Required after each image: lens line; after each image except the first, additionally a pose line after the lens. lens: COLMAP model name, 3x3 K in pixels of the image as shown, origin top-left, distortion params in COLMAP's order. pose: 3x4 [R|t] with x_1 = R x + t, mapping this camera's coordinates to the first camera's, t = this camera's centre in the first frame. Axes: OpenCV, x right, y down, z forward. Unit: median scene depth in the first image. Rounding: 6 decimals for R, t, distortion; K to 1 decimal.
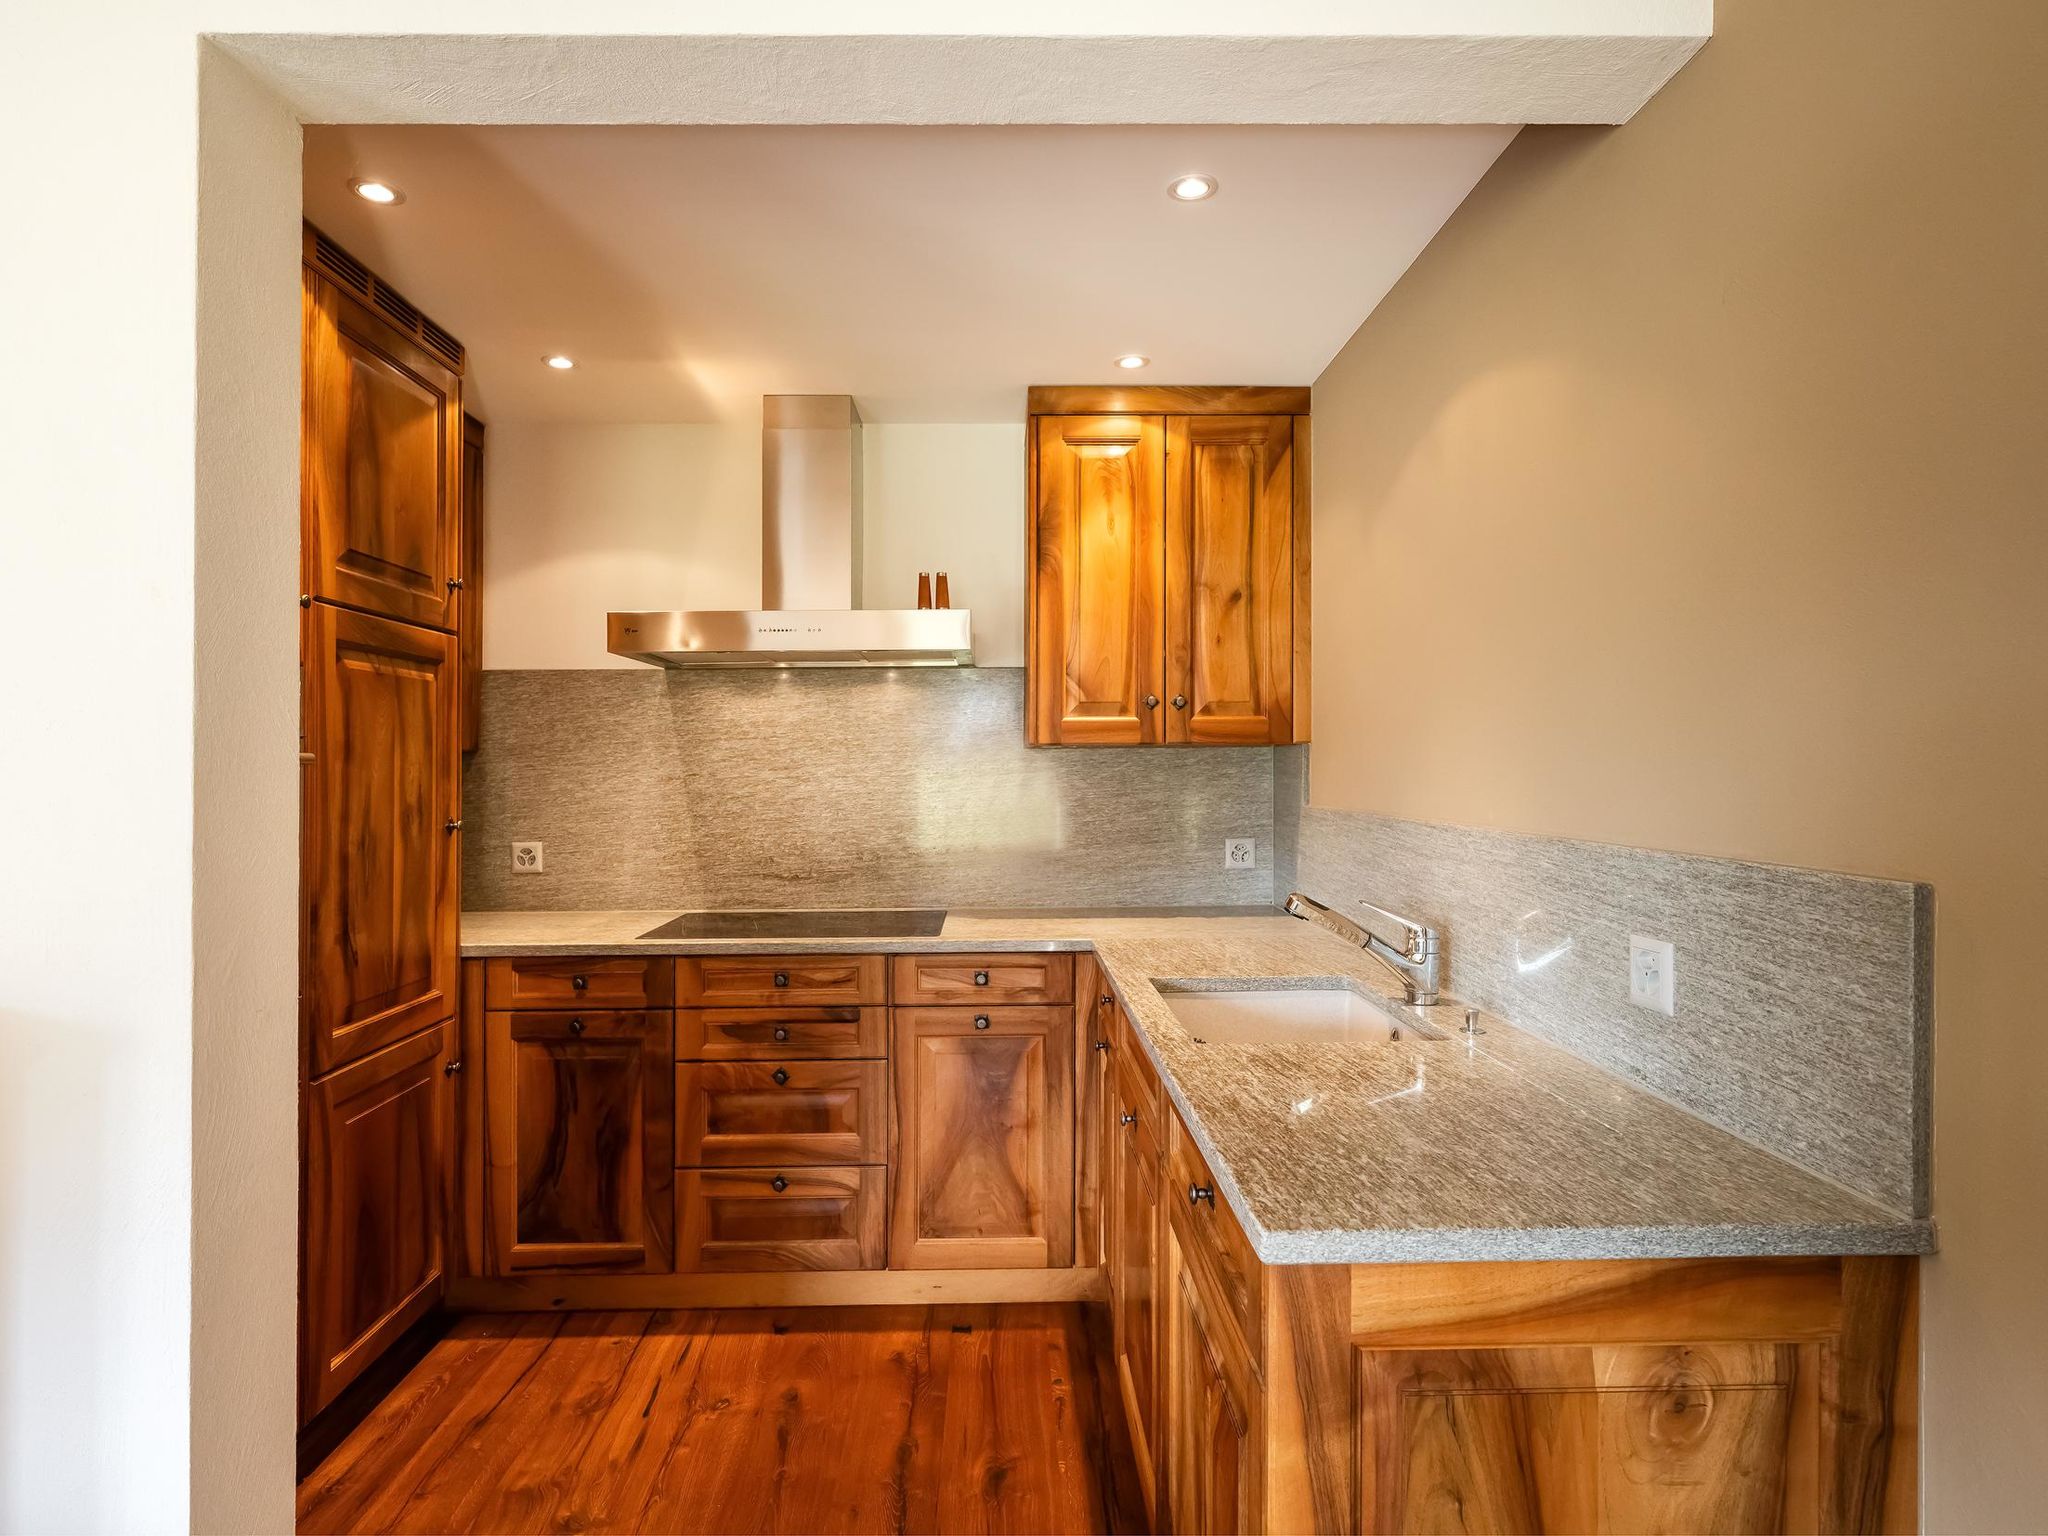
lens RADIAL K [[1046.4, 0, 1024.0], [0, 1046.4, 768.0], [0, 0, 1]] dist [0.000123, -0.000075]
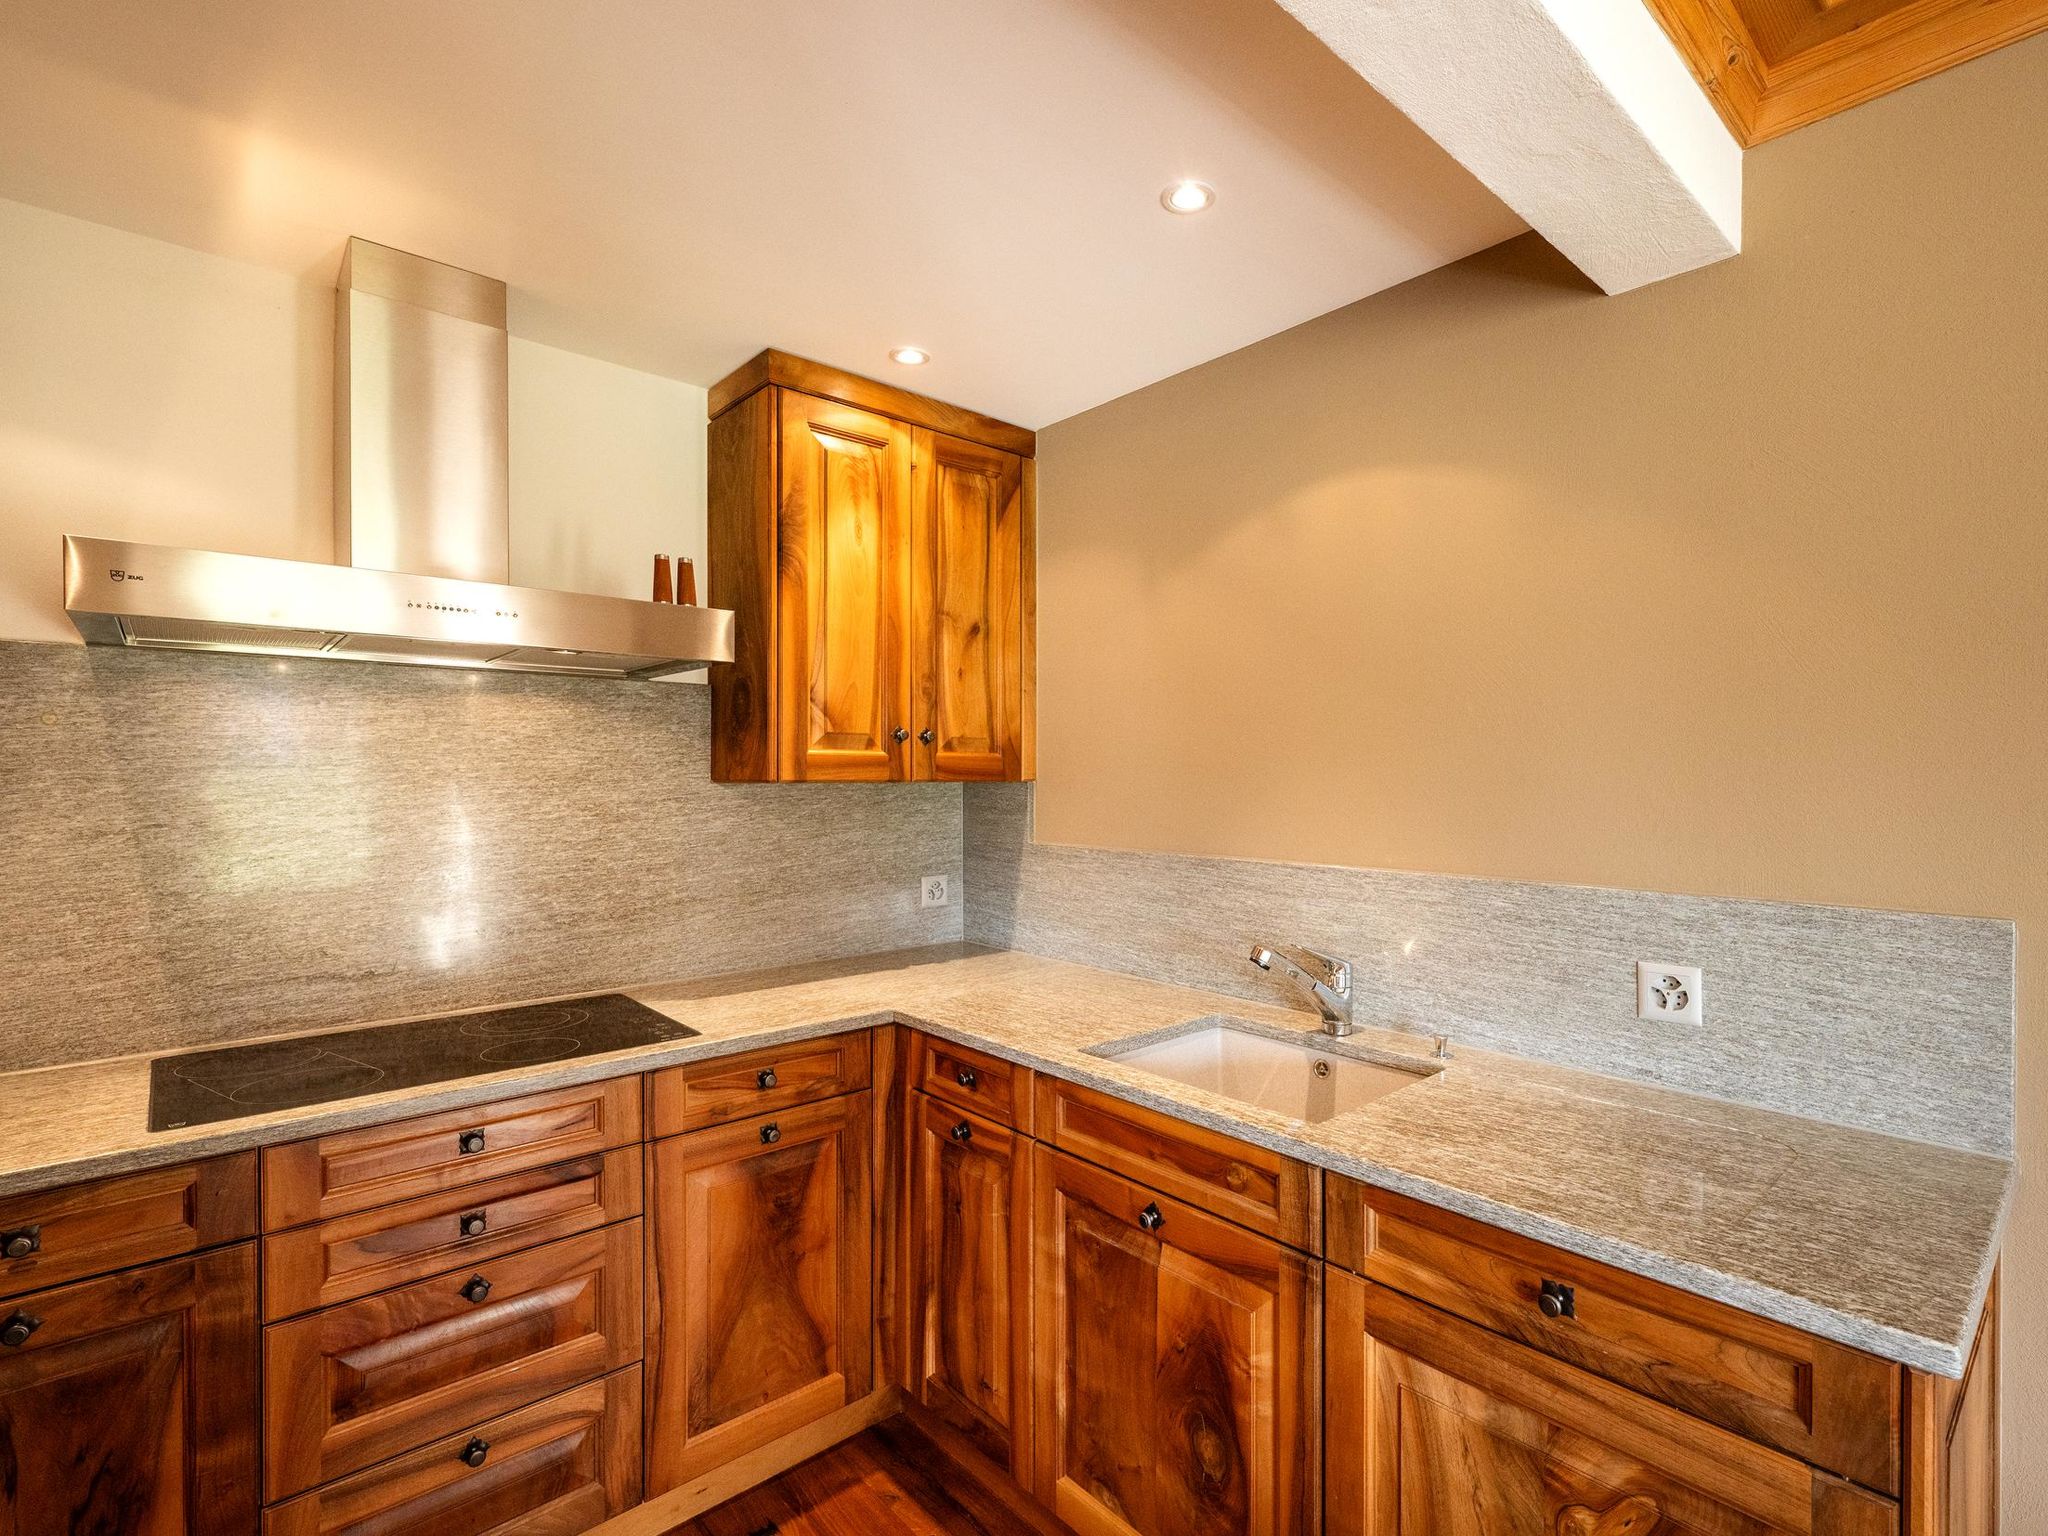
lens RADIAL K [[941.4, 0, 1025.1], [0, 941.4, 785.2], [0, 0, 1]] dist [-0.001681, 0.000075]
pose [[0.758262, -0.001047, 0.651949, -0.332889], [-0.003873, 0.999974, 0.006110, -0.025316], [-0.651938, -0.007158, 0.758238, 0.308462]]
